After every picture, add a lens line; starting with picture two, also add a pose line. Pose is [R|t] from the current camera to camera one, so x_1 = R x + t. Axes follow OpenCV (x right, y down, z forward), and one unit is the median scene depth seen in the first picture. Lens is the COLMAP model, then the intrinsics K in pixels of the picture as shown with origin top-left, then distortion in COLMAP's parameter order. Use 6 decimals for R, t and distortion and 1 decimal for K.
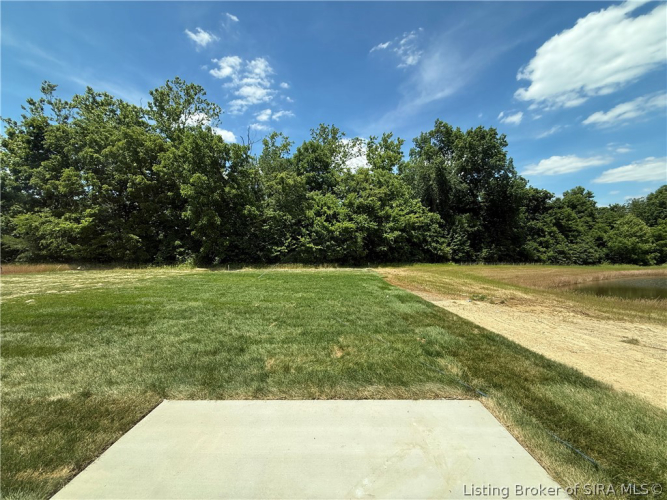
lens RADIAL K [[267.2, 0, 333.2], [0, 267.2, 249.8], [0, 0, 1]] dist [-0.000575, -0.000284]
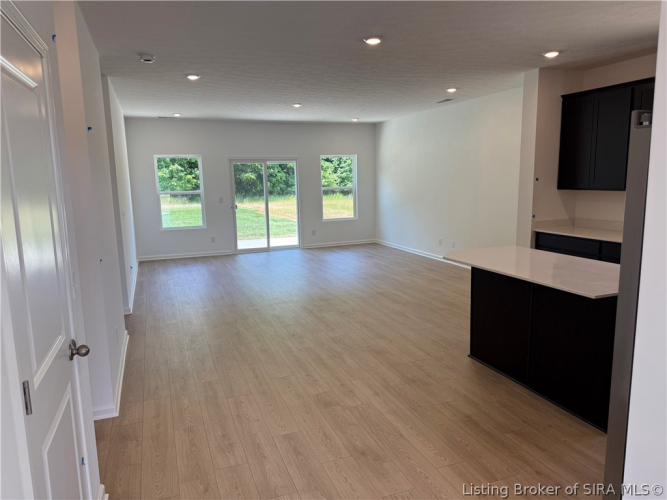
lens RADIAL K [[468.8, 0, 332.4], [0, 468.8, 250.7], [0, 0, 1]] dist [0.022976, -0.005513]
pose [[0.928302, -0.062466, 0.366542, -0.039099], [0.008494, 0.989093, 0.147051, 0.004865], [-0.371729, -0.133394, 0.918707, -0.133394]]
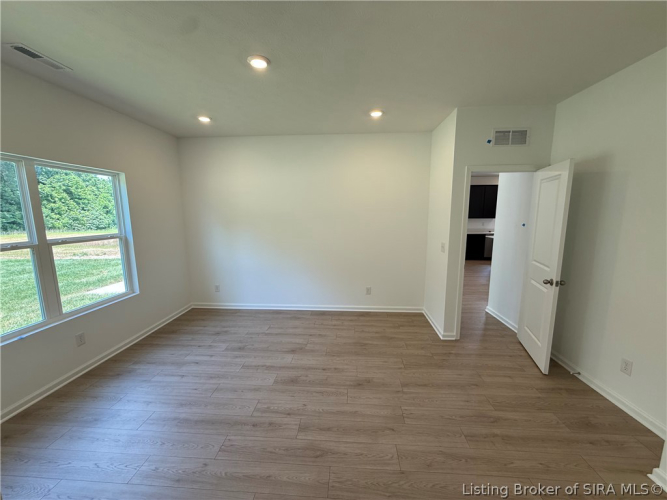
lens RADIAL K [[267.2, 0, 334.1], [0, 267.2, 251.5], [0, 0, 1]] dist [-0.000575, -0.000284]
pose [[0.051102, -0.132687, 0.989840, -0.131228], [0.008130, 0.991157, 0.132444, 0.004990], [-0.998660, 0.001279, 0.051728, -0.050004]]
